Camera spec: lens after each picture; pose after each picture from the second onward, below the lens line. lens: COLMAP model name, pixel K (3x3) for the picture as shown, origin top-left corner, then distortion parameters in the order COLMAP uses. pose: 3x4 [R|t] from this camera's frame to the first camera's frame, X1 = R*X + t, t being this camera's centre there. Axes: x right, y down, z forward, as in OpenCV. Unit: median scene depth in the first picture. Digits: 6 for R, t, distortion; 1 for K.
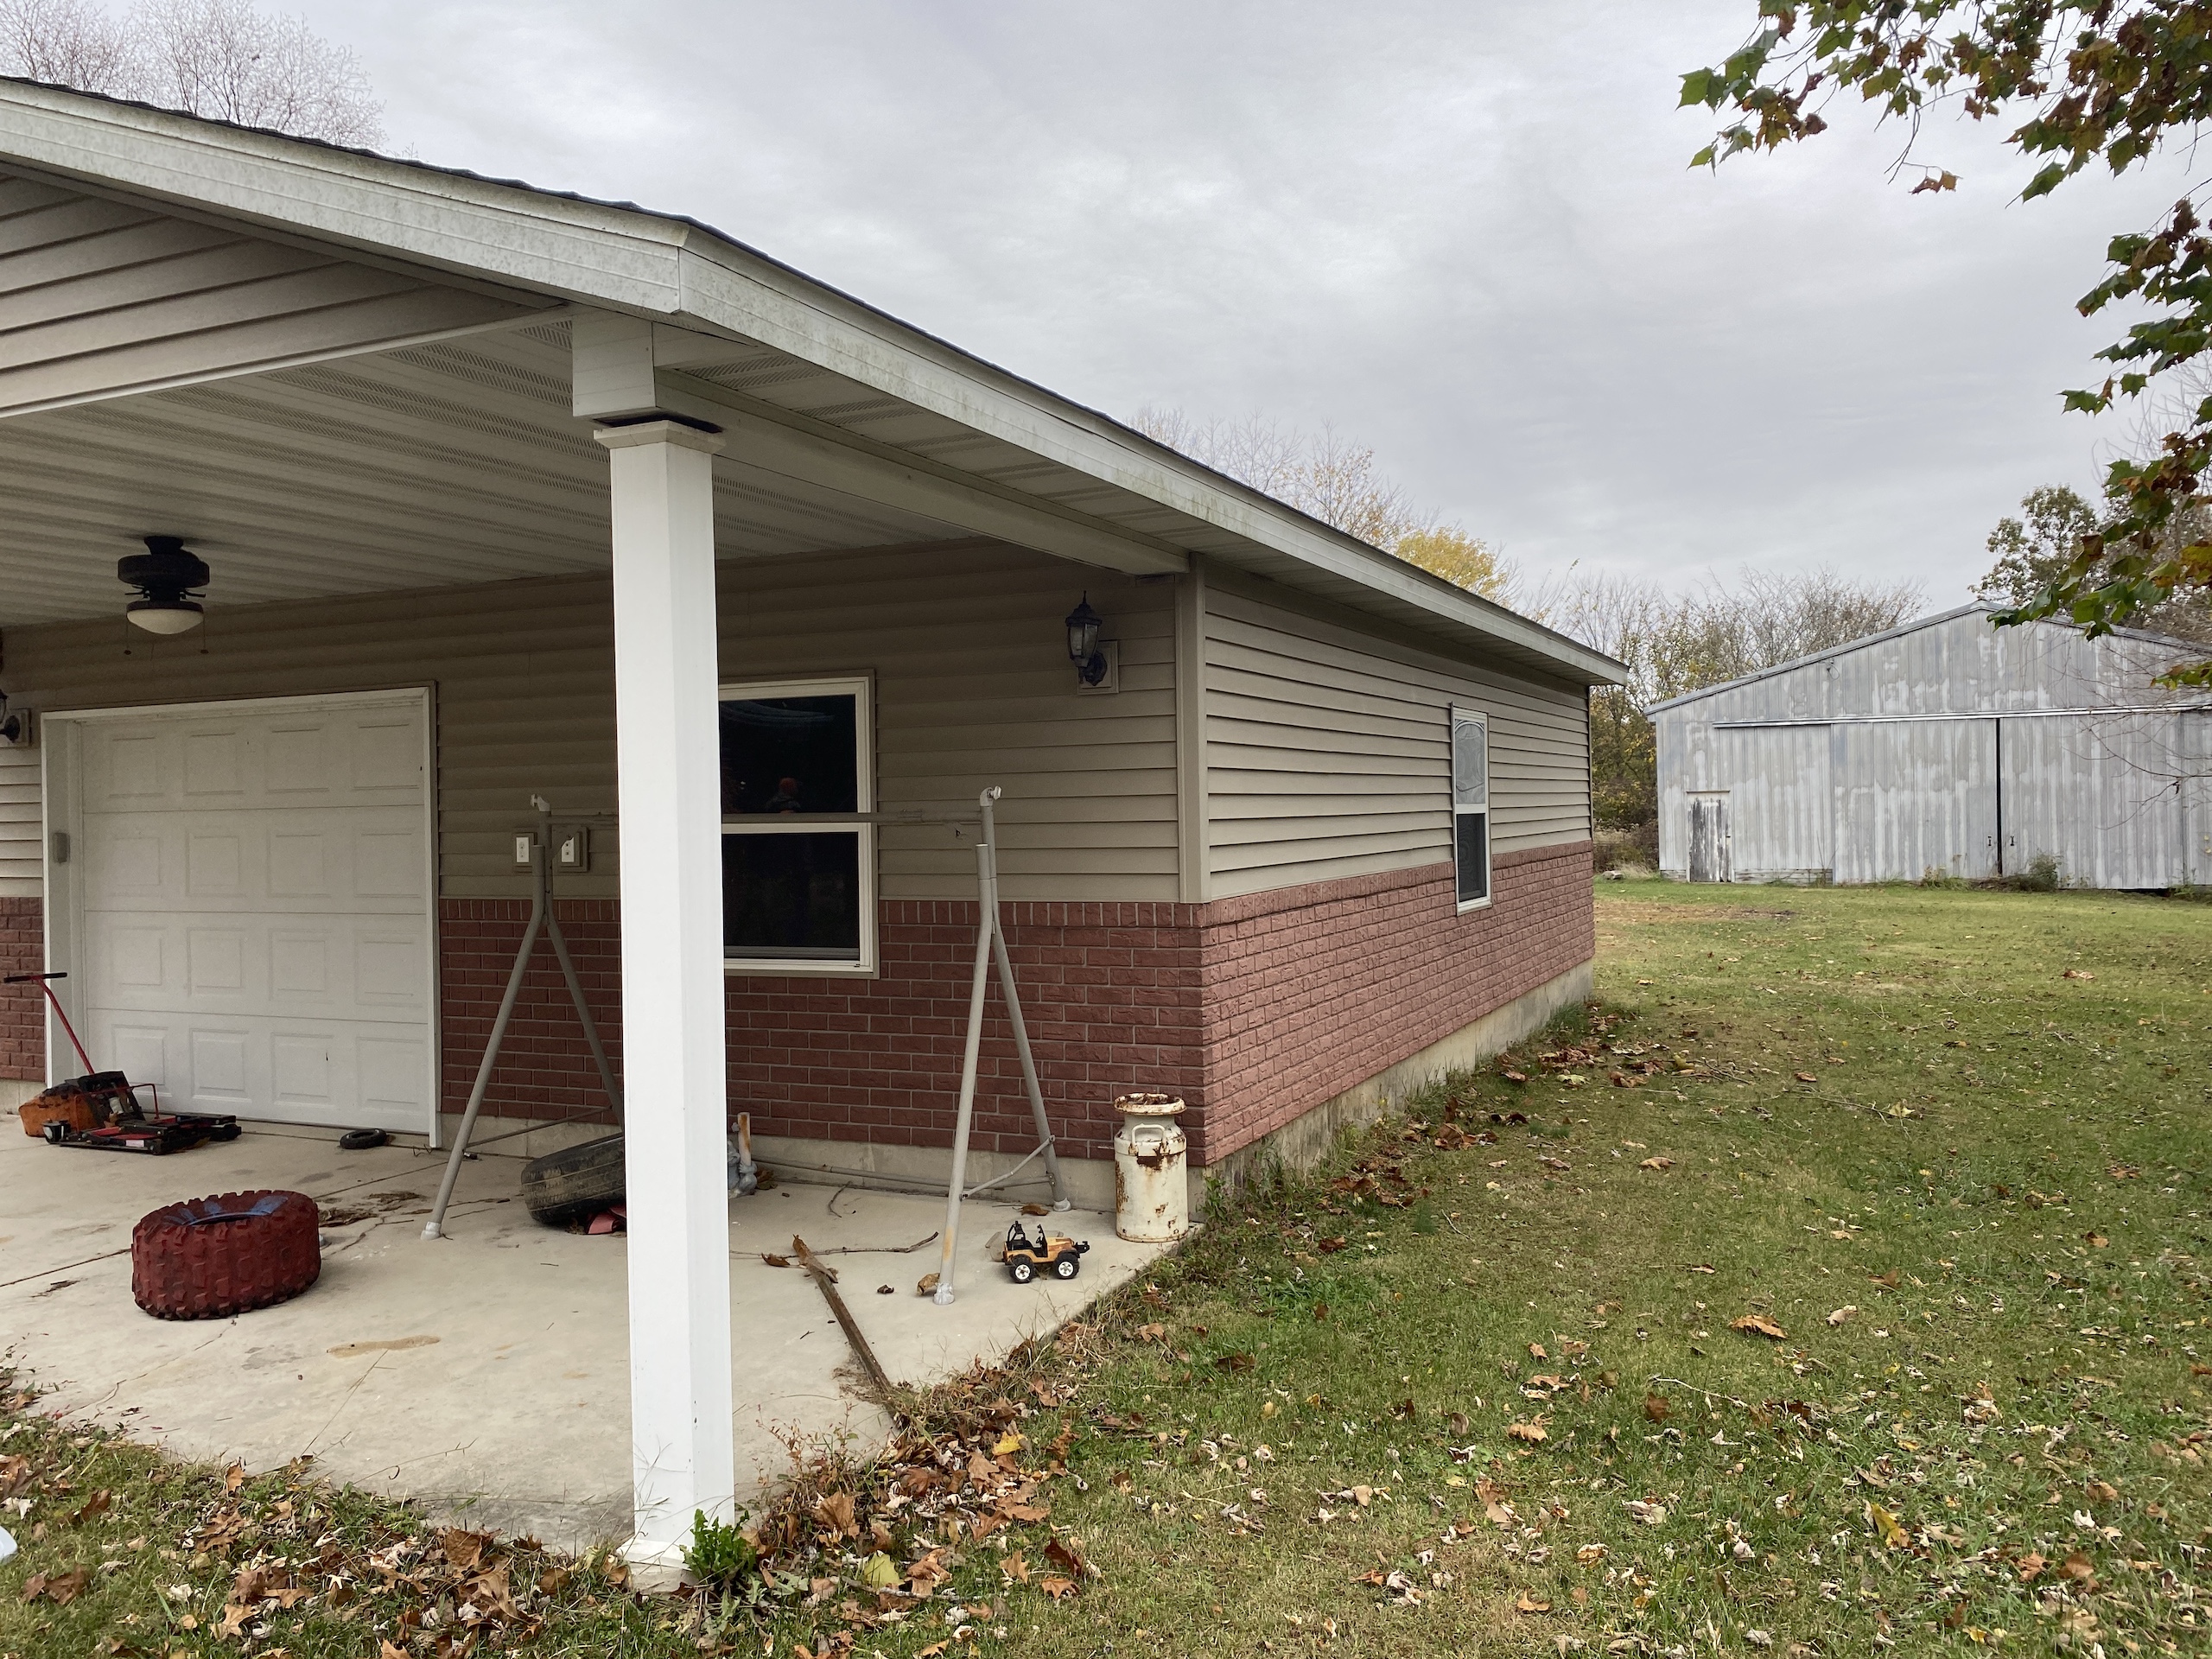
lens RADIAL K [[1681.1, 0, 1130.0], [0, 1681.1, 797.6], [0, 0, 1]] dist [0.023841, -0.021156]
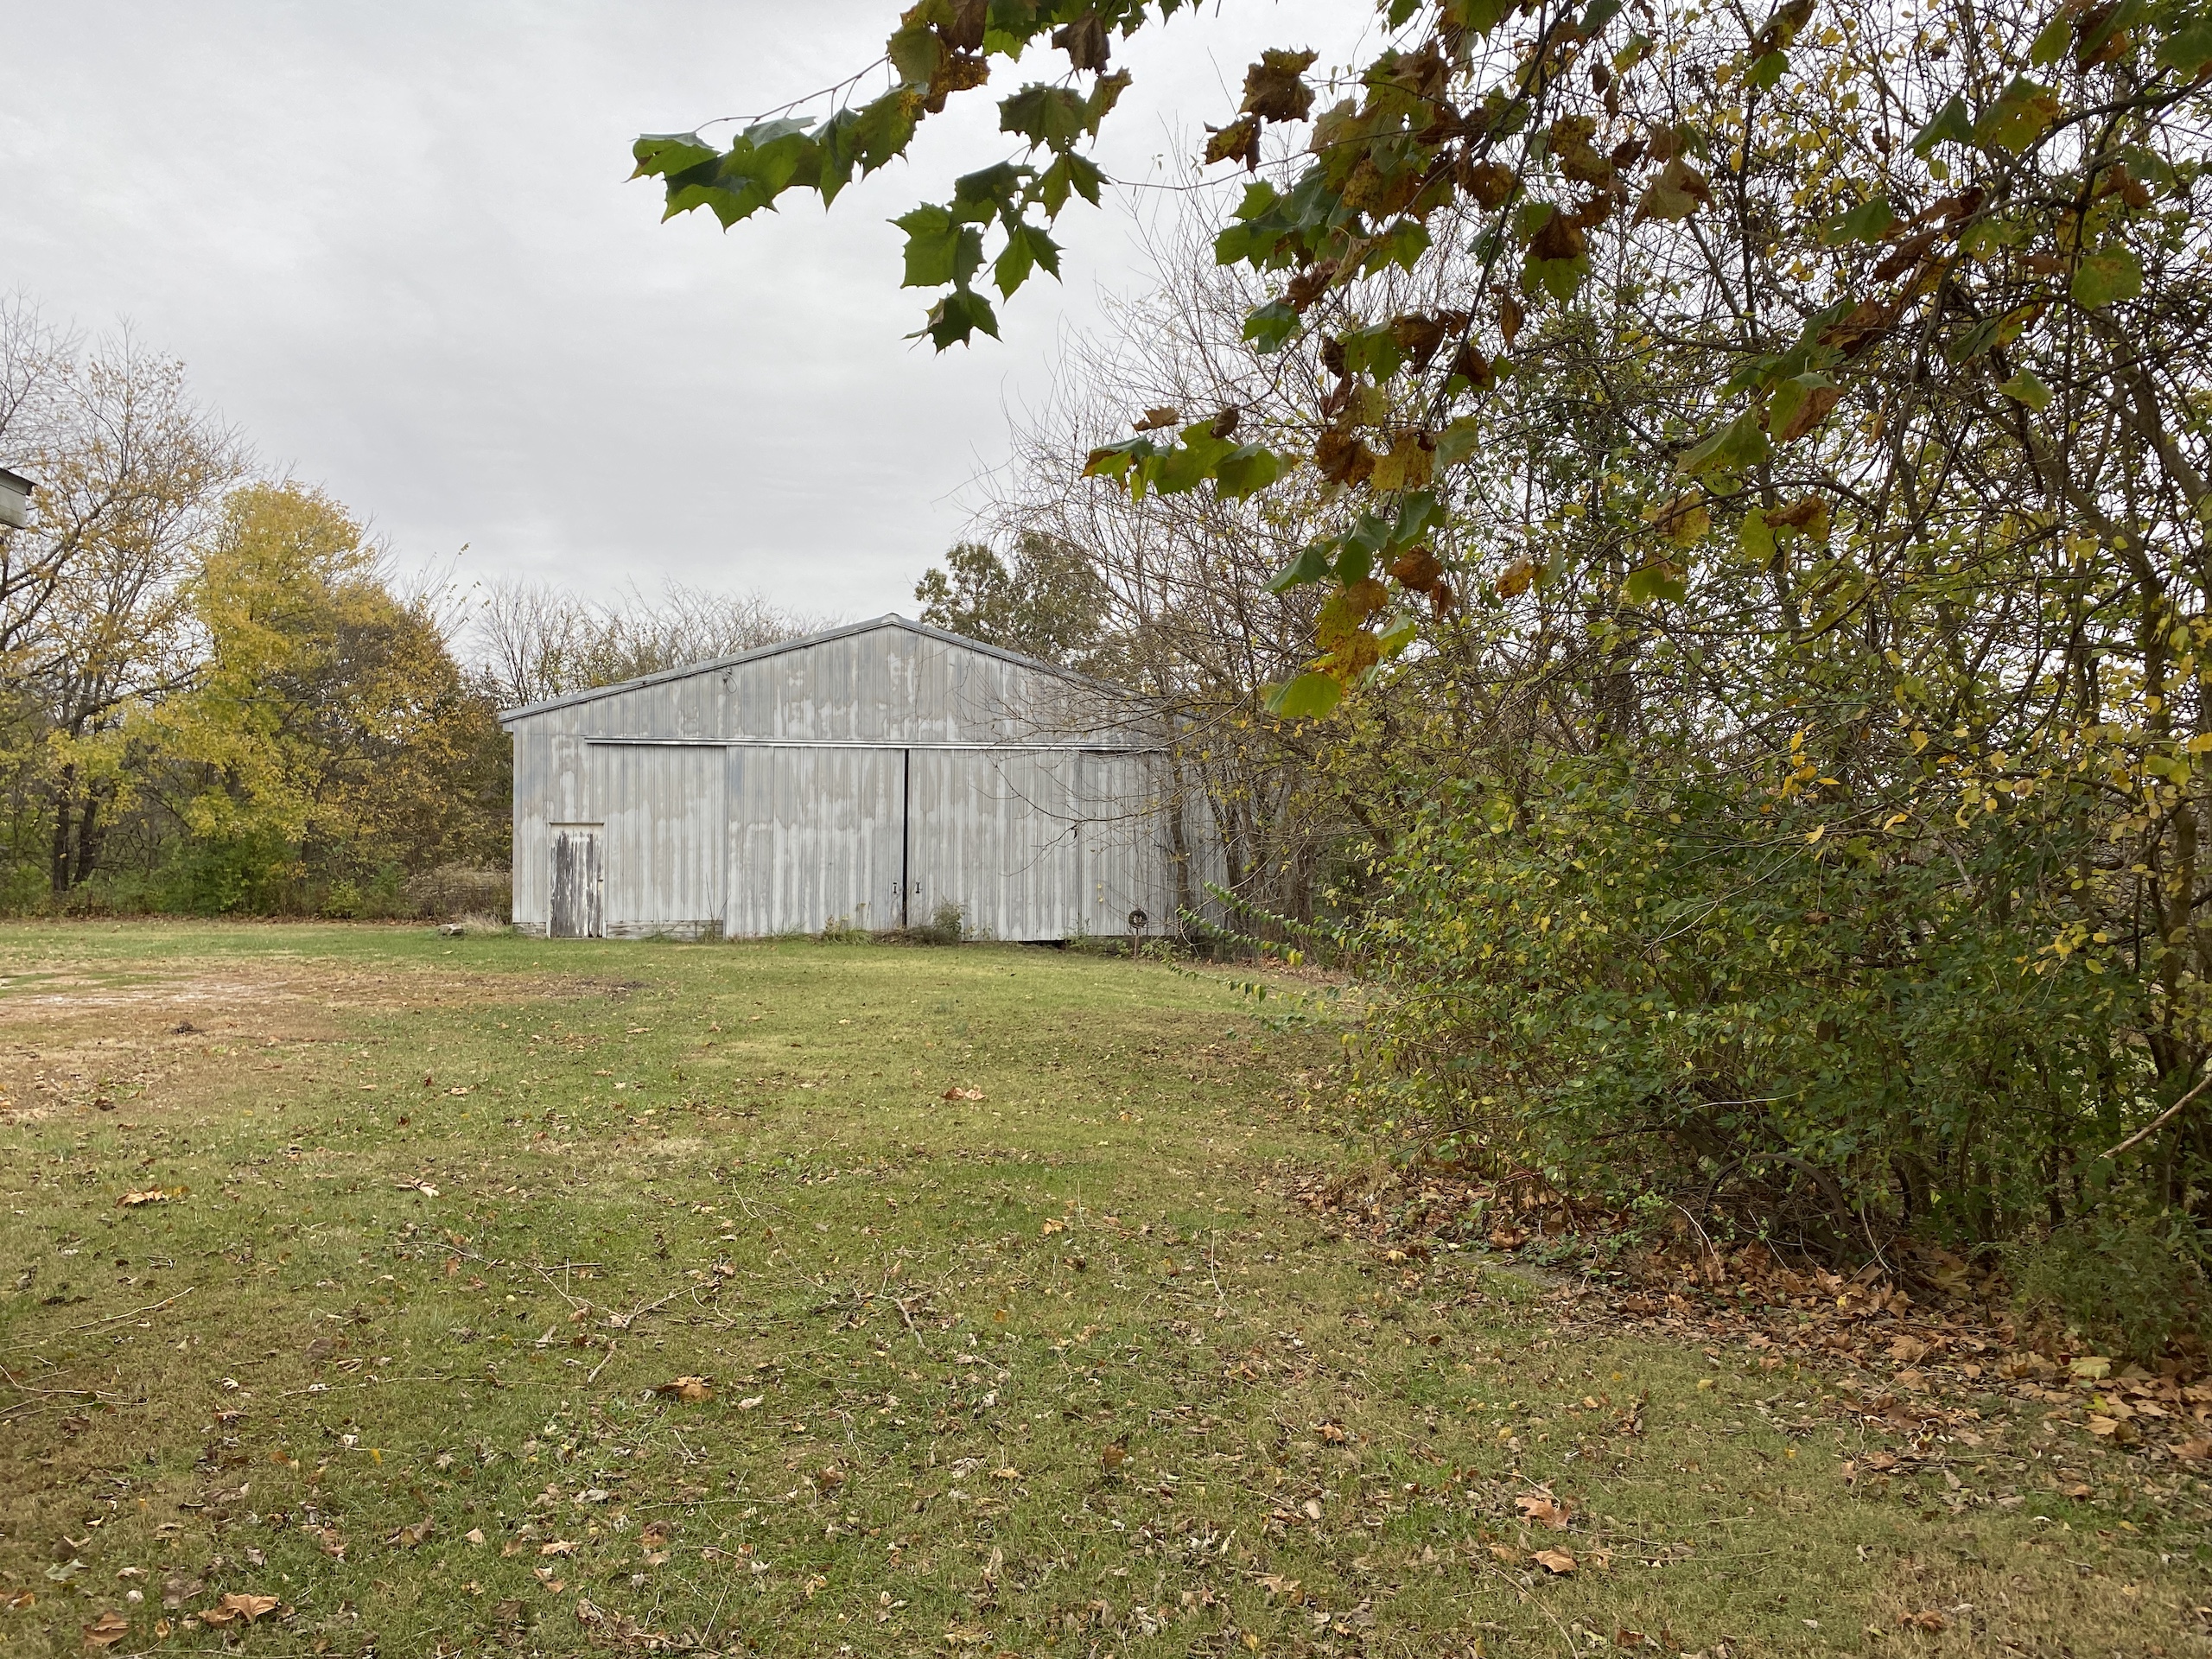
lens RADIAL K [[1681.1, 0, 1103.0], [0, 1681.1, 830.1], [0, 0, 1]] dist [0.023841, -0.021156]
pose [[0.837313, 0.025147, 0.546145, 0.513559], [-0.022753, 0.999679, -0.011146, 0.012344], [-0.546250, -0.003094, 0.837616, 0.879806]]
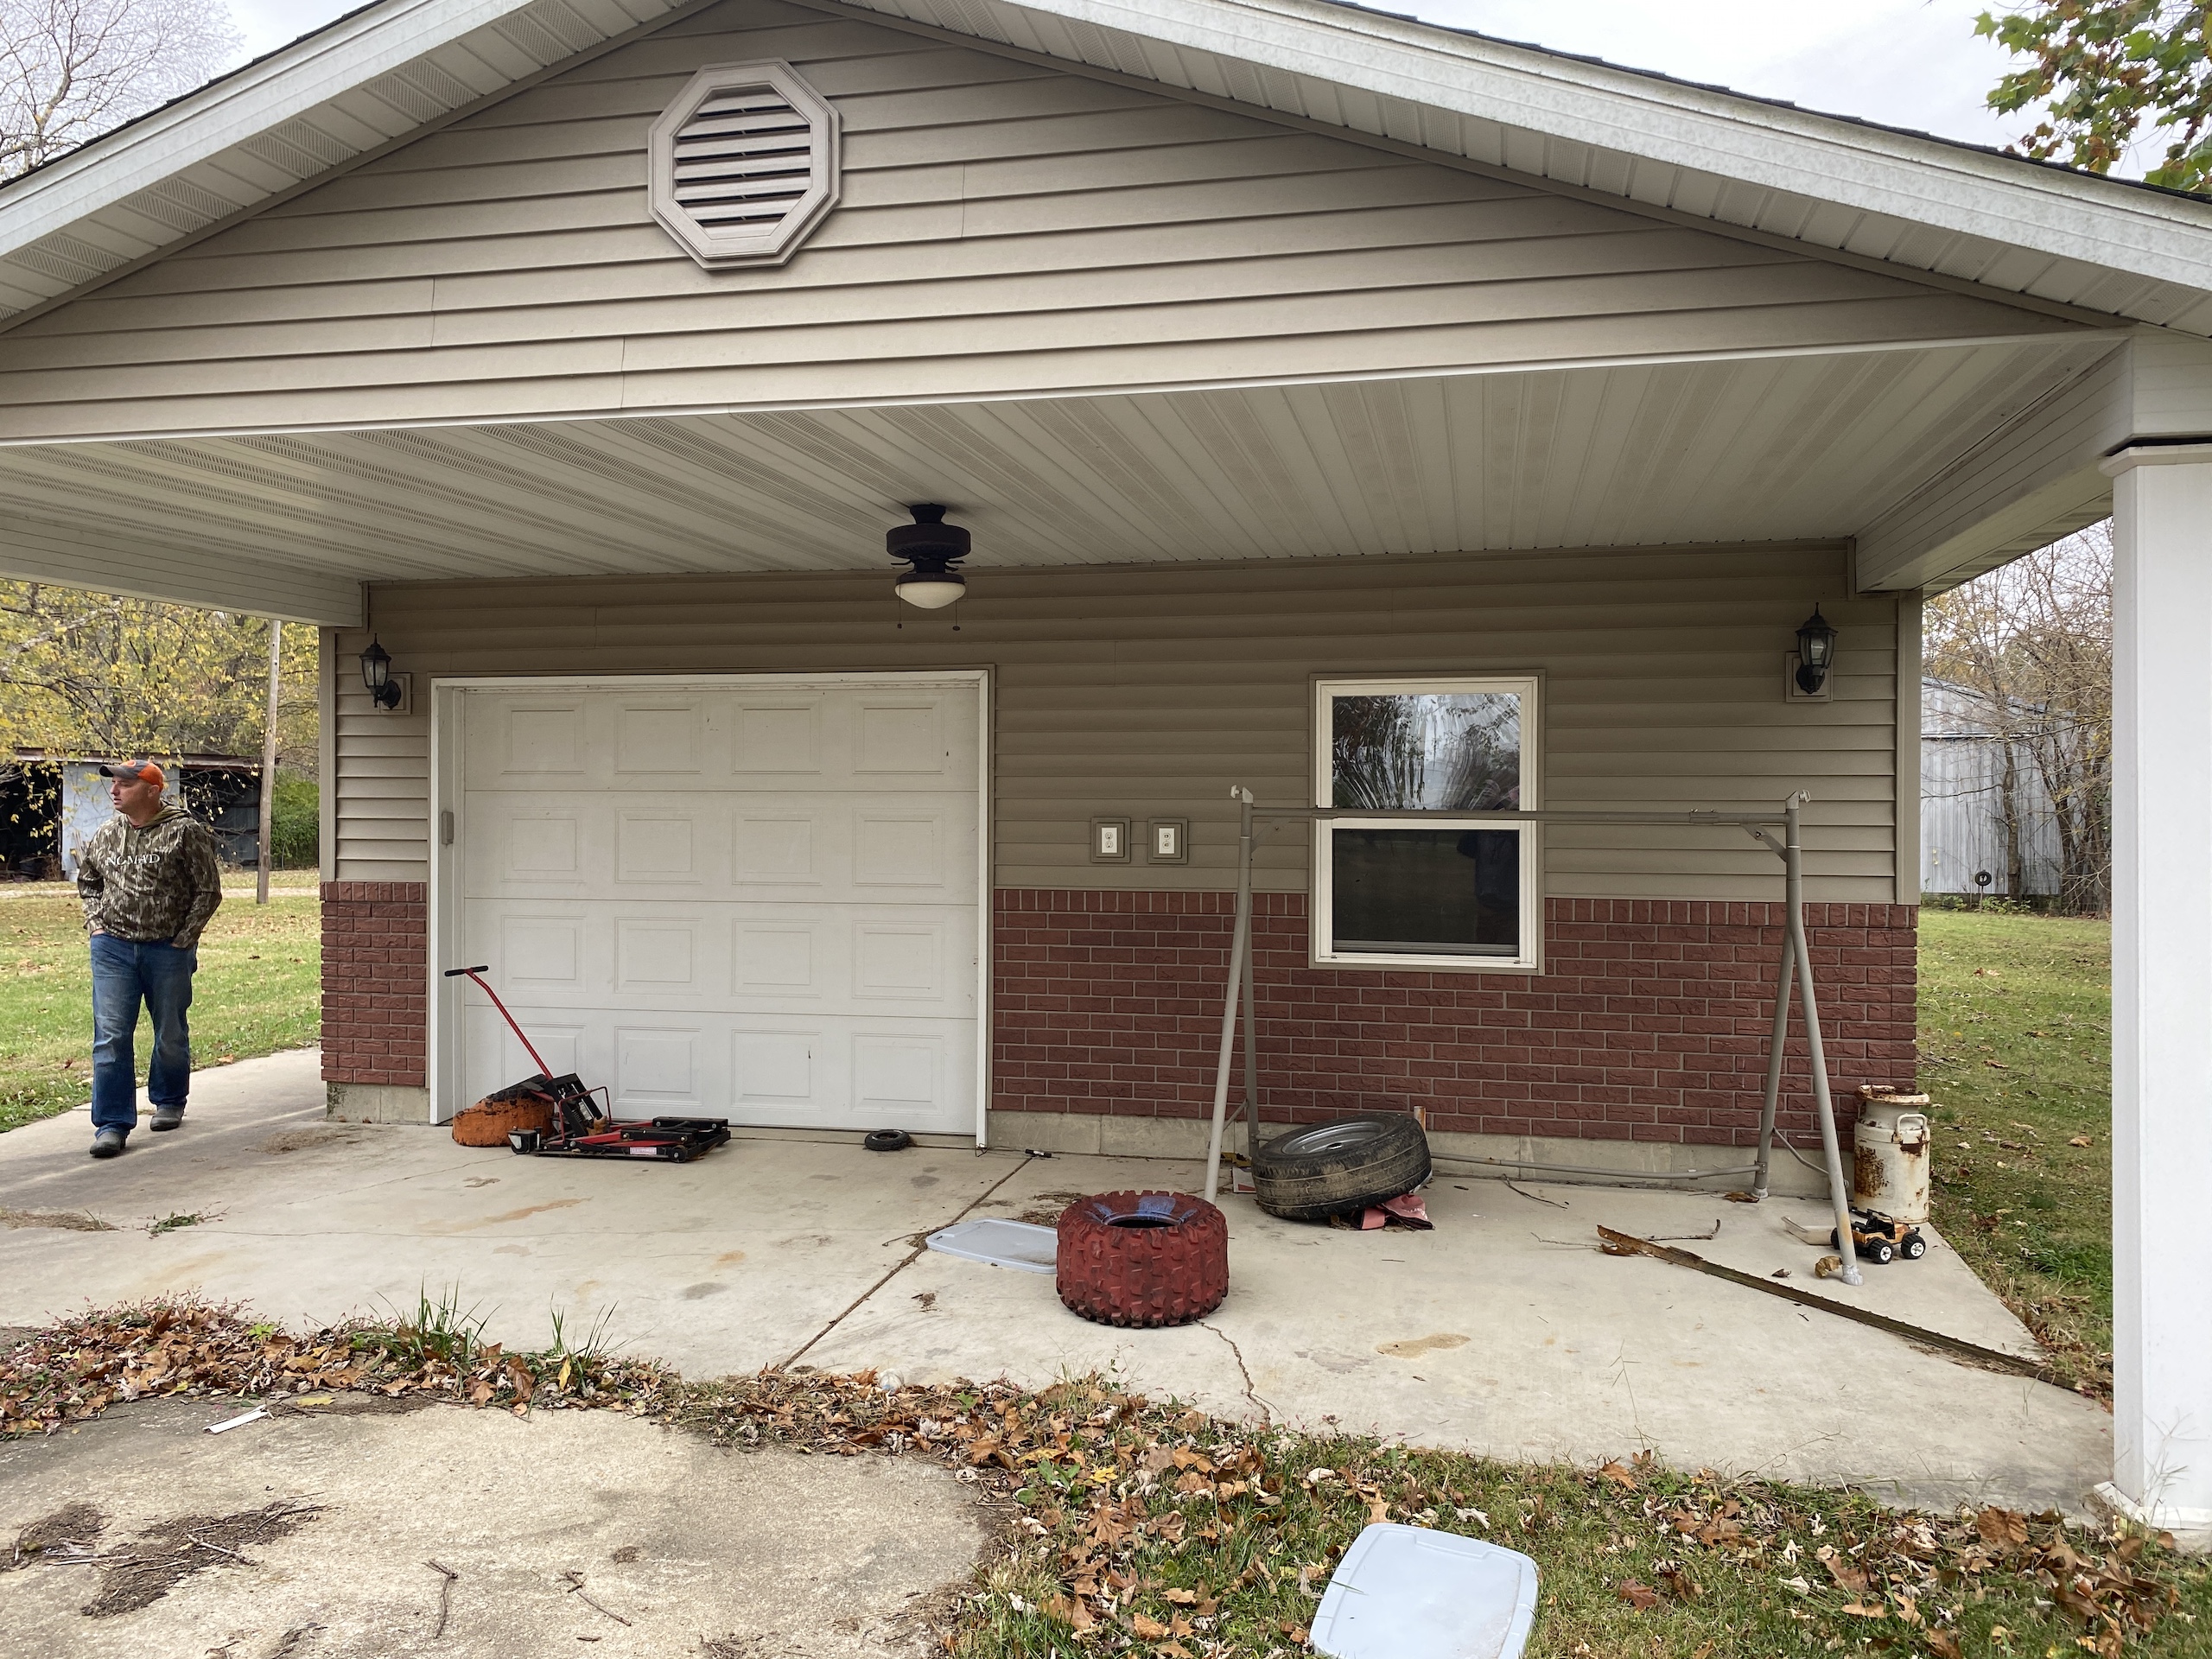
lens RADIAL K [[1681.1, 0, 1123.5], [0, 1681.1, 802.0], [0, 0, 1]] dist [0.023841, -0.021156]
pose [[0.979688, 0.022358, 0.199279, -0.462607], [-0.023152, 0.999731, 0.001658, 0.005711], [-0.199188, -0.006238, 0.979941, 0.041024]]
